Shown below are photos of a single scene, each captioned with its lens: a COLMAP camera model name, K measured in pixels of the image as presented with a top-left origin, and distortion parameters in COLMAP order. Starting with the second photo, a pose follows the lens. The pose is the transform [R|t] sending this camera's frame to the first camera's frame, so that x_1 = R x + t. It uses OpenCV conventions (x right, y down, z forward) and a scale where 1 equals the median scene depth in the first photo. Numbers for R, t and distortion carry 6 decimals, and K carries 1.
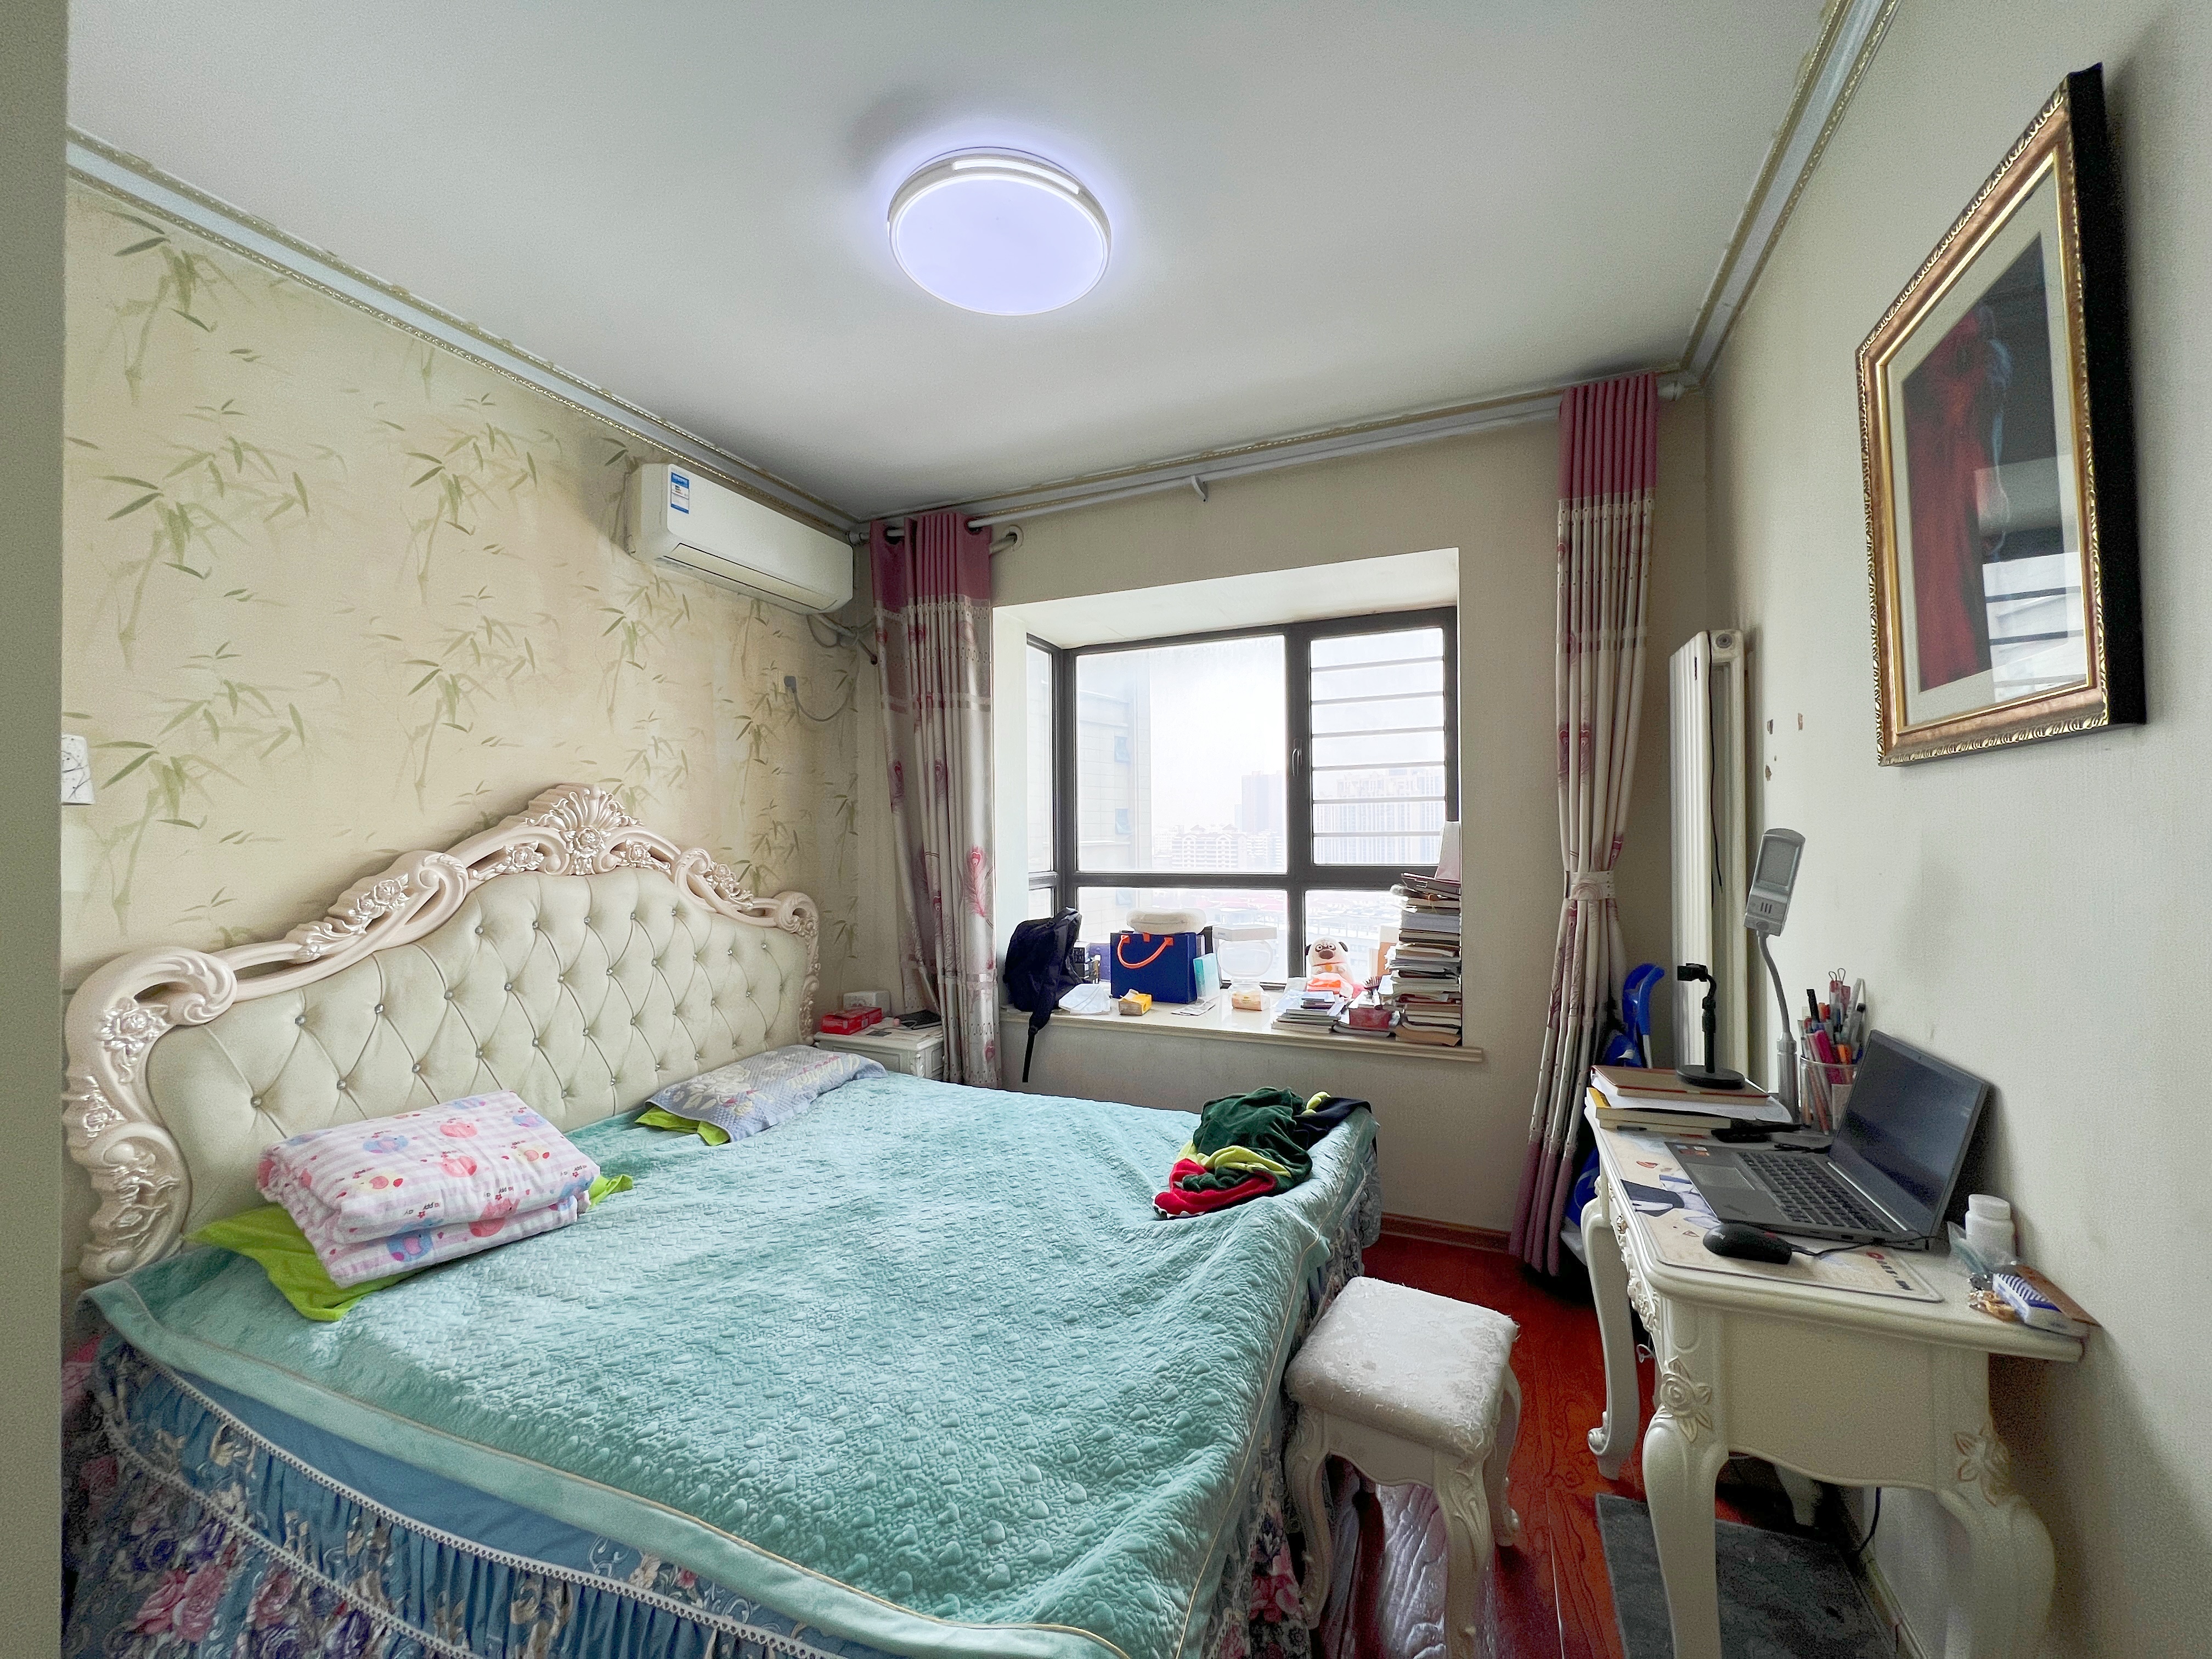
lens RADIAL K [[886.9, 0, 1111.3], [0, 886.9, 828.2], [0, 0, 1]] dist [-0.000639, -0.000085]
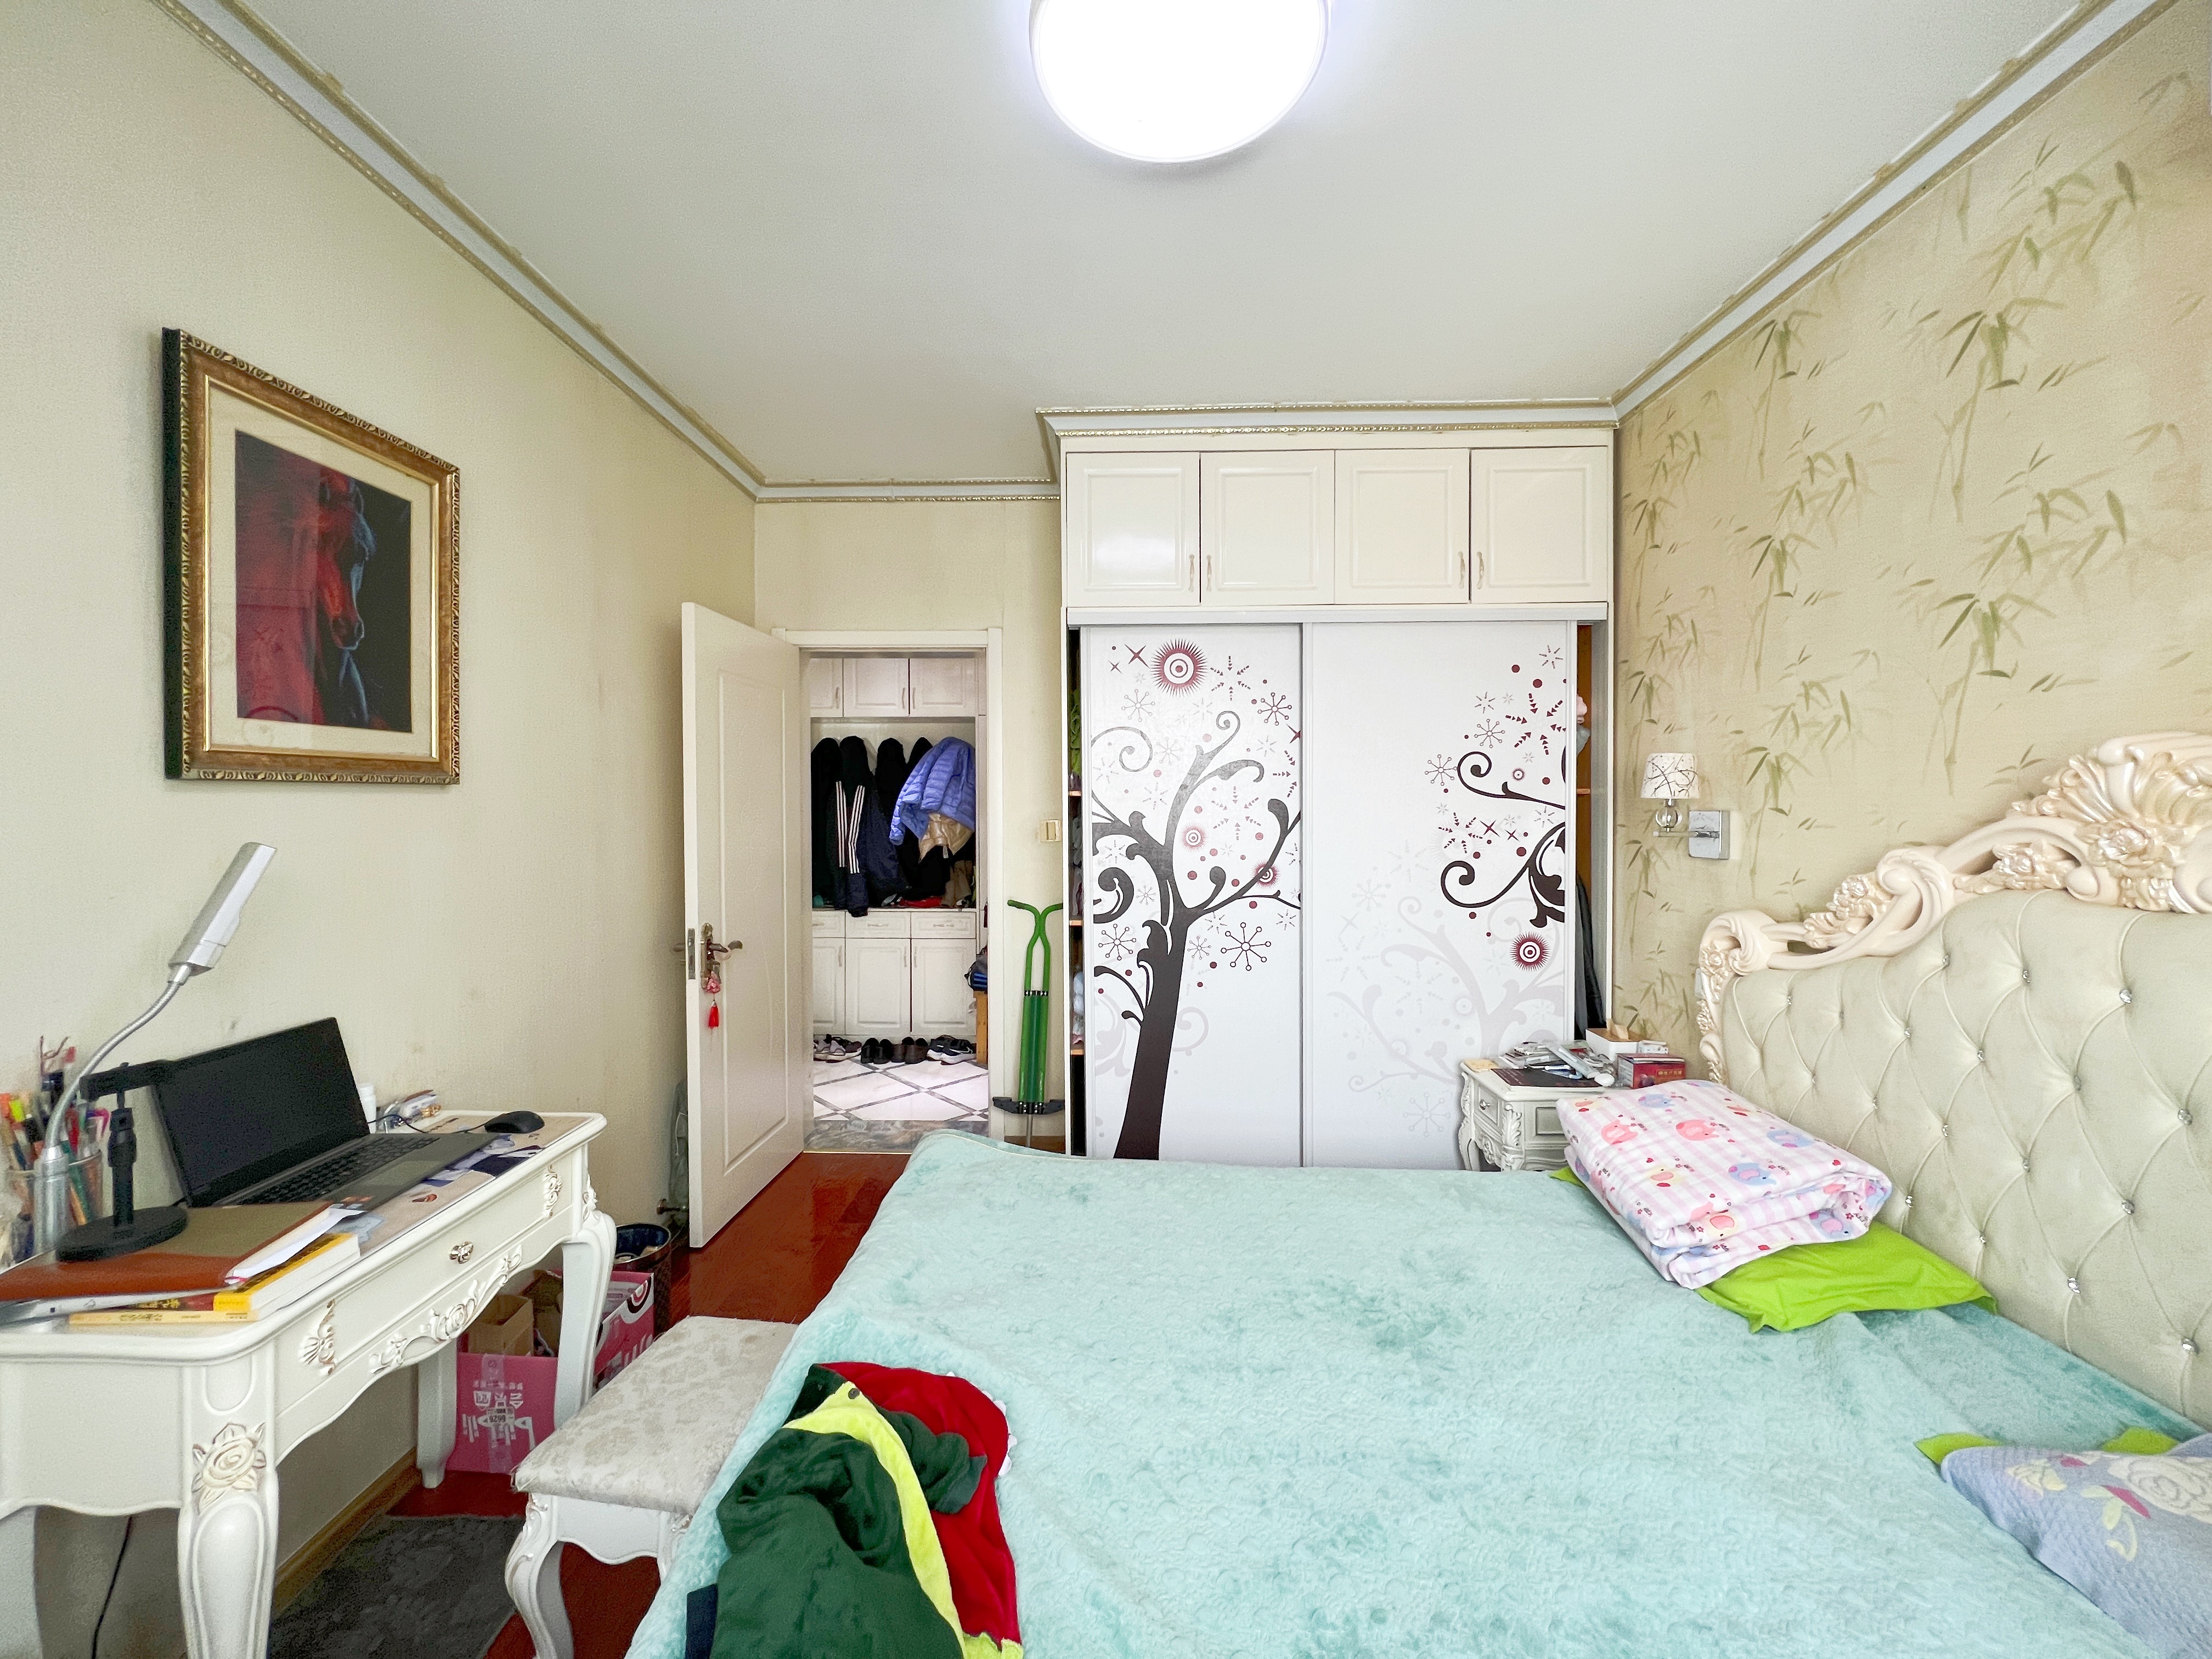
lens RADIAL K [[886.9, 0, 1106.2], [0, 886.9, 814.3], [0, 0, 1]] dist [-0.000639, -0.000085]
pose [[-0.930462, 0.015072, -0.366078, 0.196434], [0.013315, 0.999885, 0.007324, -0.019150], [0.366146, 0.001940, -0.930555, 1.547217]]
